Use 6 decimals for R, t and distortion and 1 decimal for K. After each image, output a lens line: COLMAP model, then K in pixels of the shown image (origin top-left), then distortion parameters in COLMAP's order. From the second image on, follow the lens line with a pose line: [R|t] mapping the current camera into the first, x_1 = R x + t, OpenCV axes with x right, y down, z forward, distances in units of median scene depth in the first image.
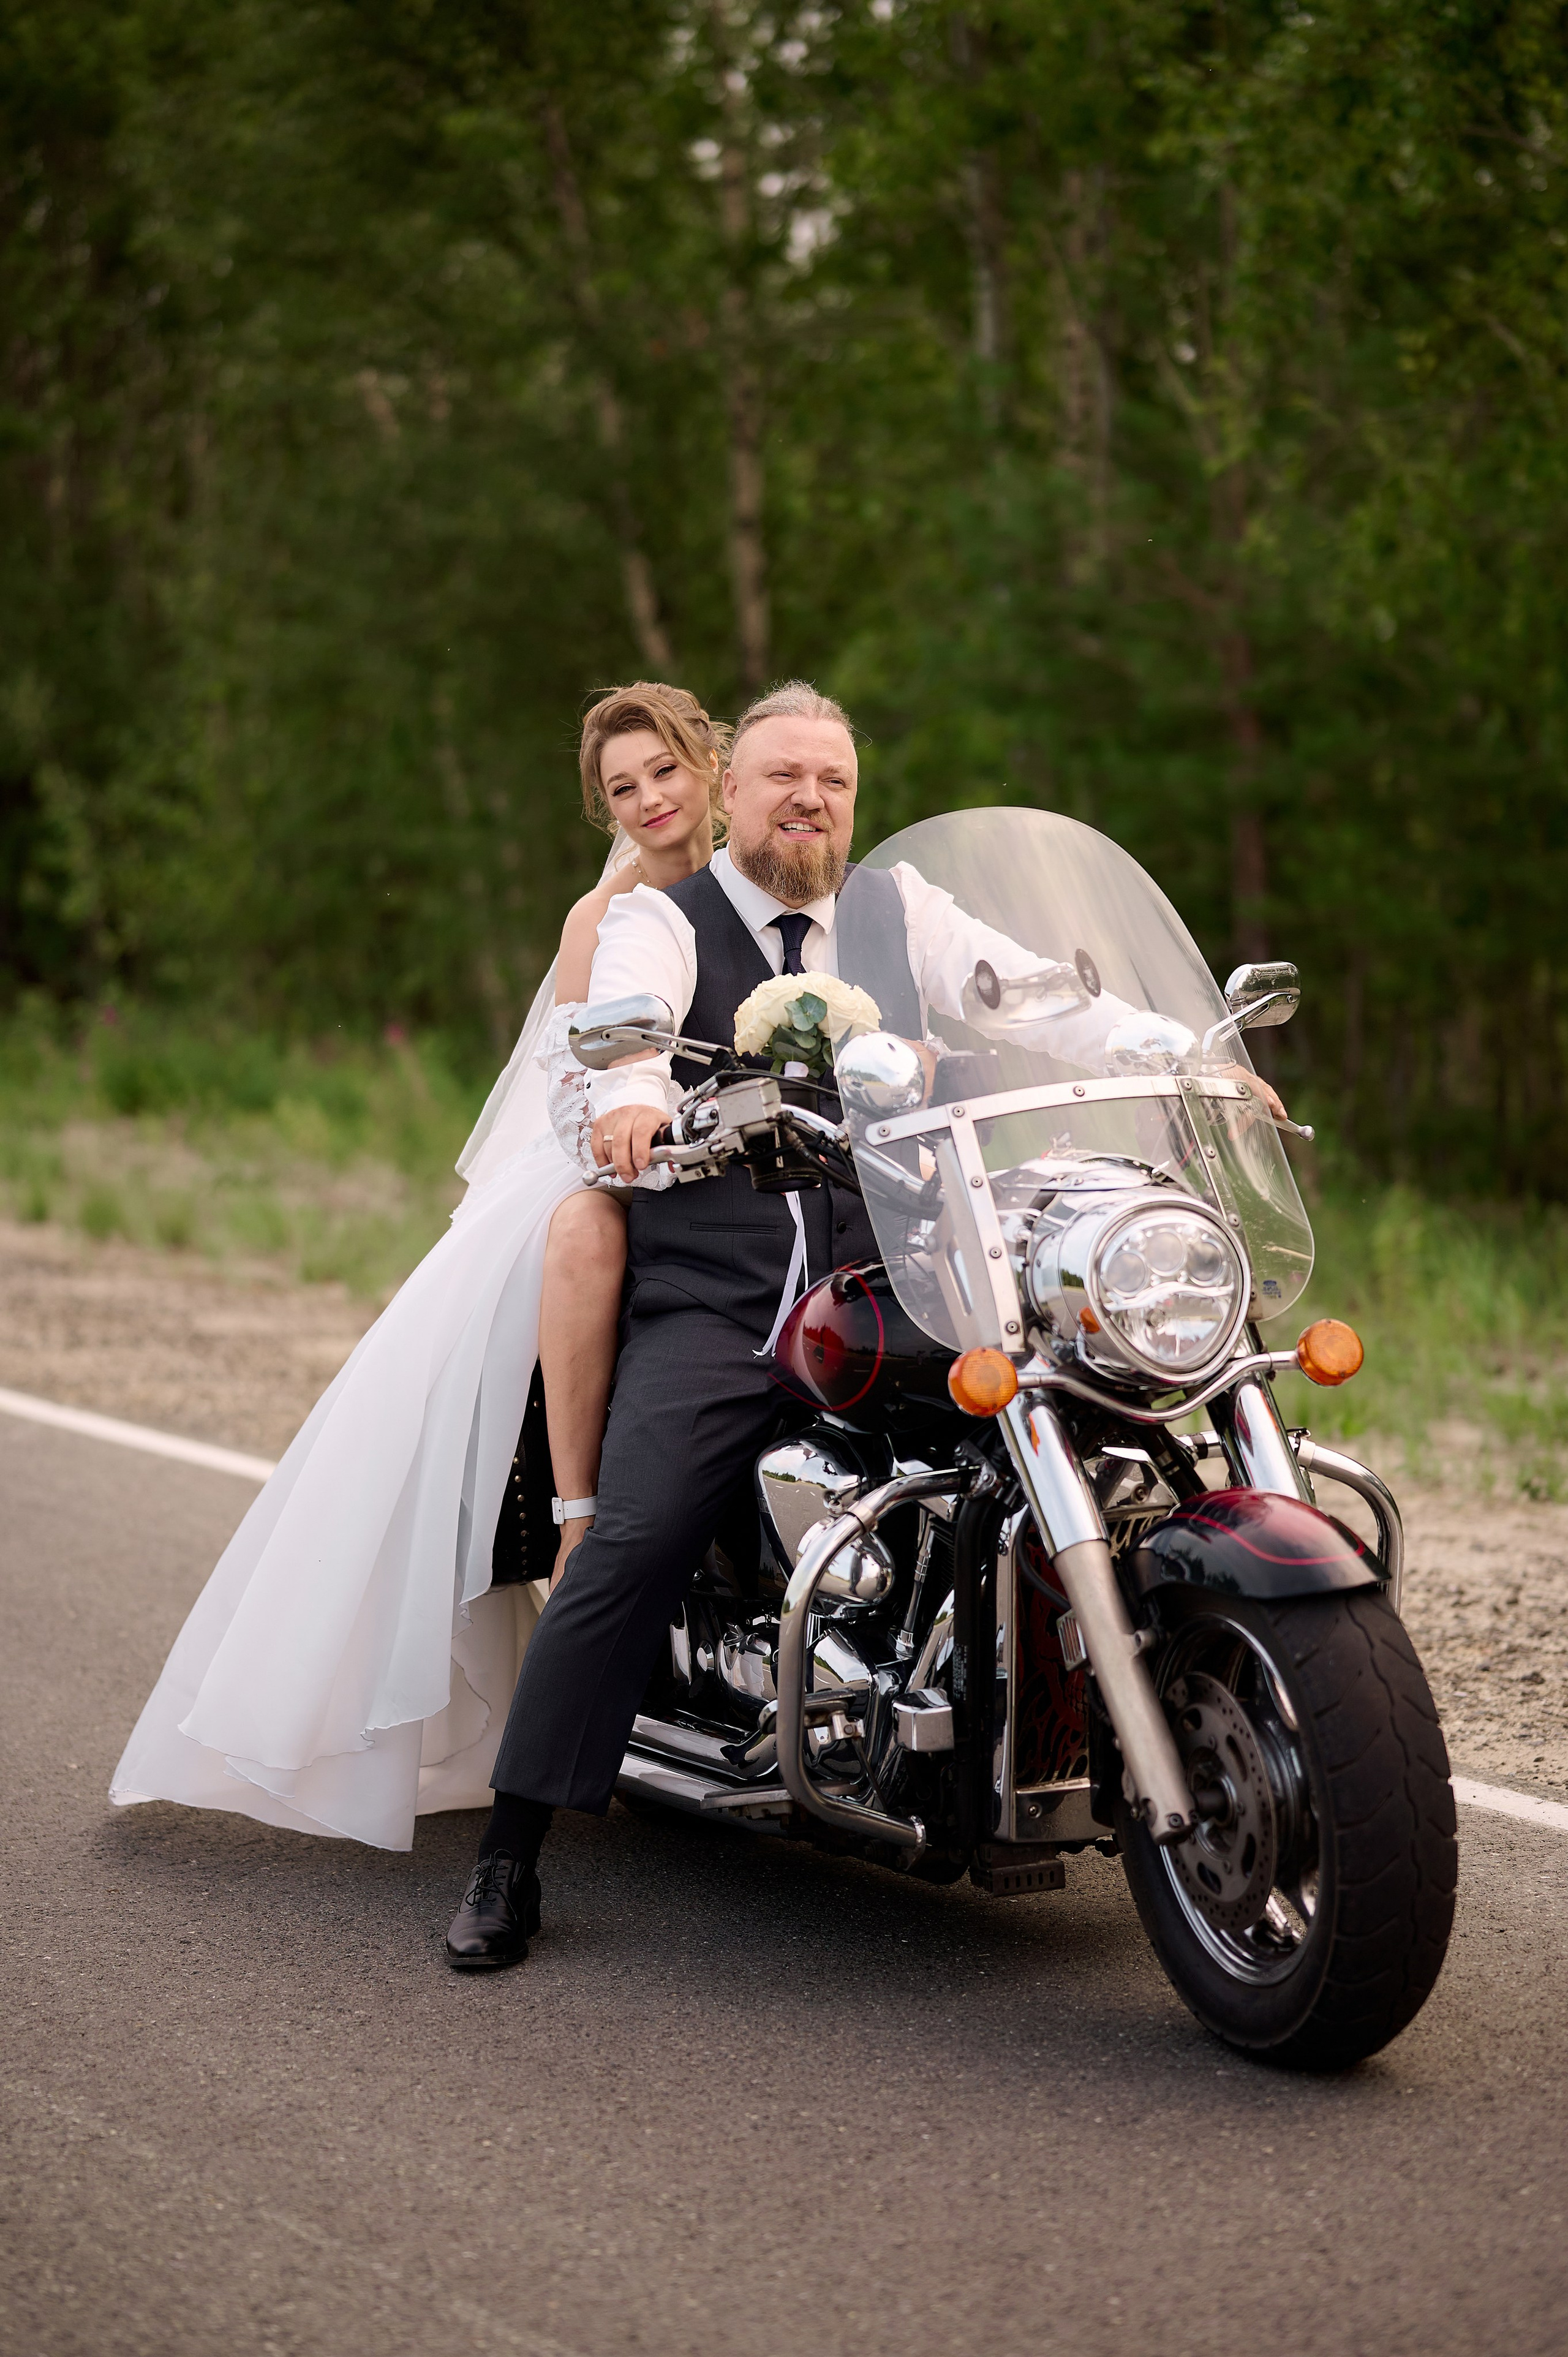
lens RADIAL K [[5739.0, 0, 850.0], [0, 5739.0, 1143.9], [0, 0, 1]] dist [-0.103138, 0.000000]
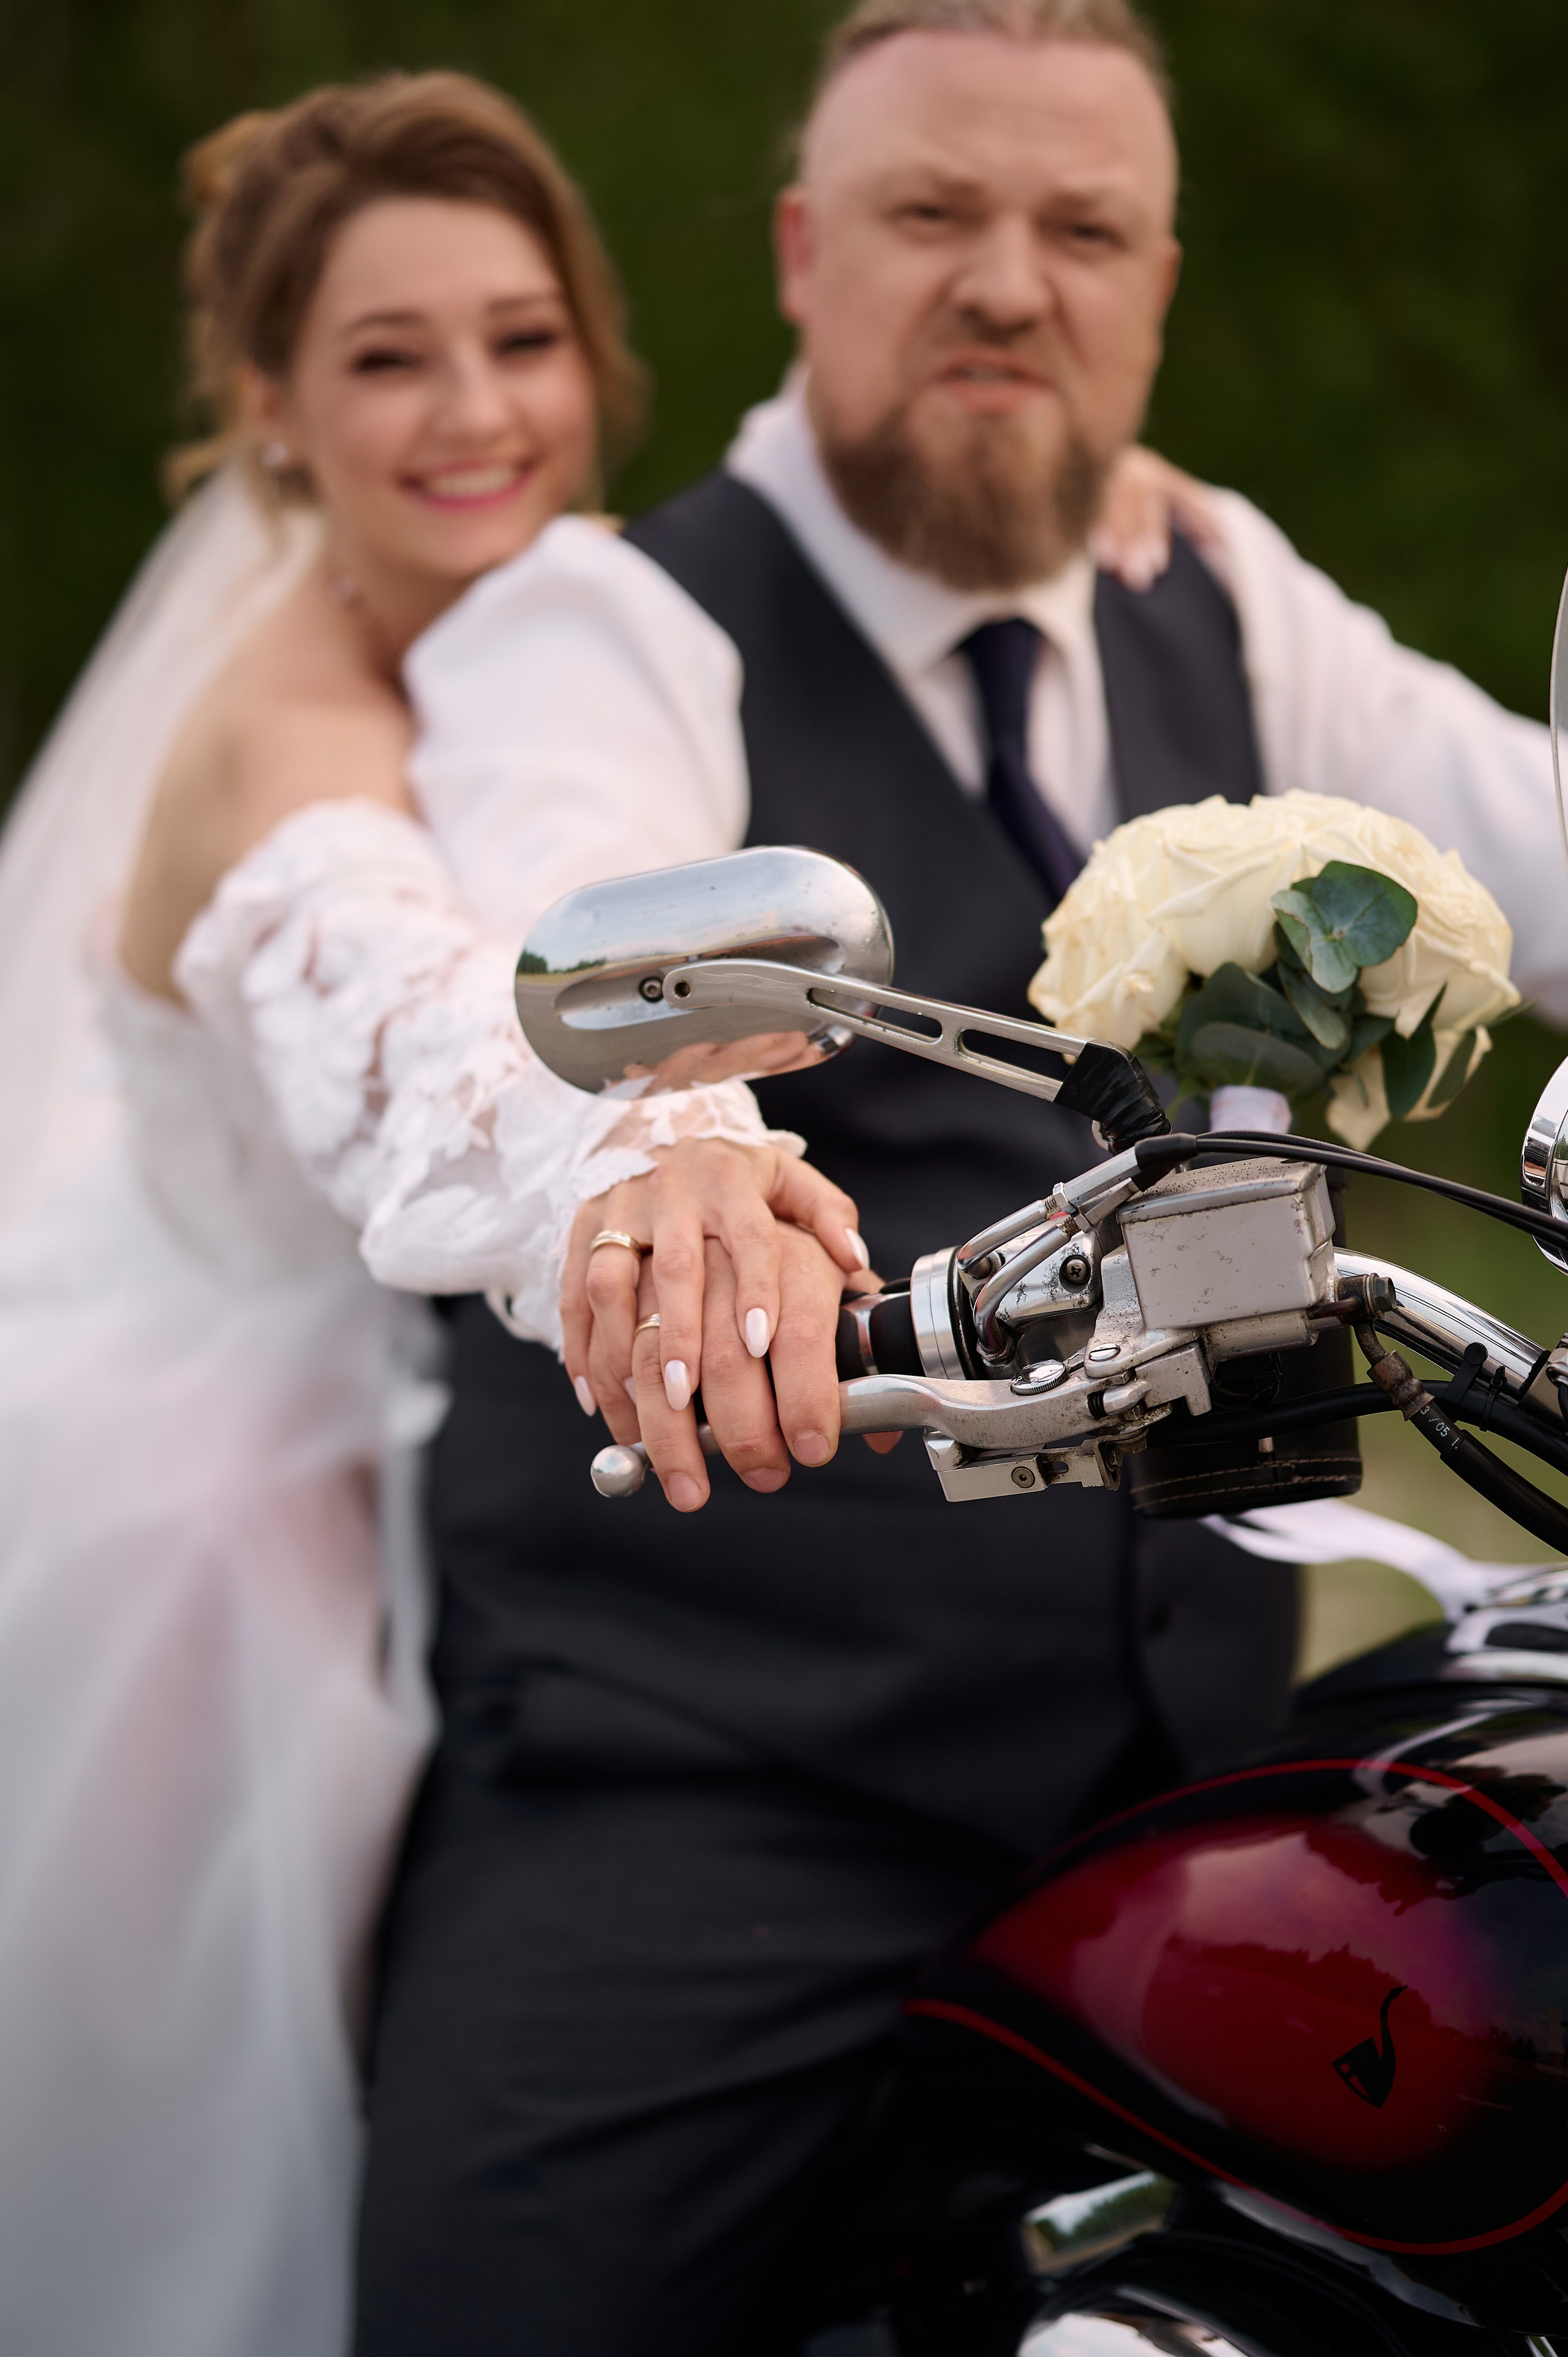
lens RADIAL K [[5648.1, 0, 779.9], [0, 5648.1, 1191.3], [0, 0, 1]] dist [-0.123968, 0.000000]
pose [[0.972403, 0.022174, 0.232252, -0.106264], [-0.031366, 0.998861, 0.035960, -0.019429], [-0.231190, -0.042253, 0.971991, 0.726941]]
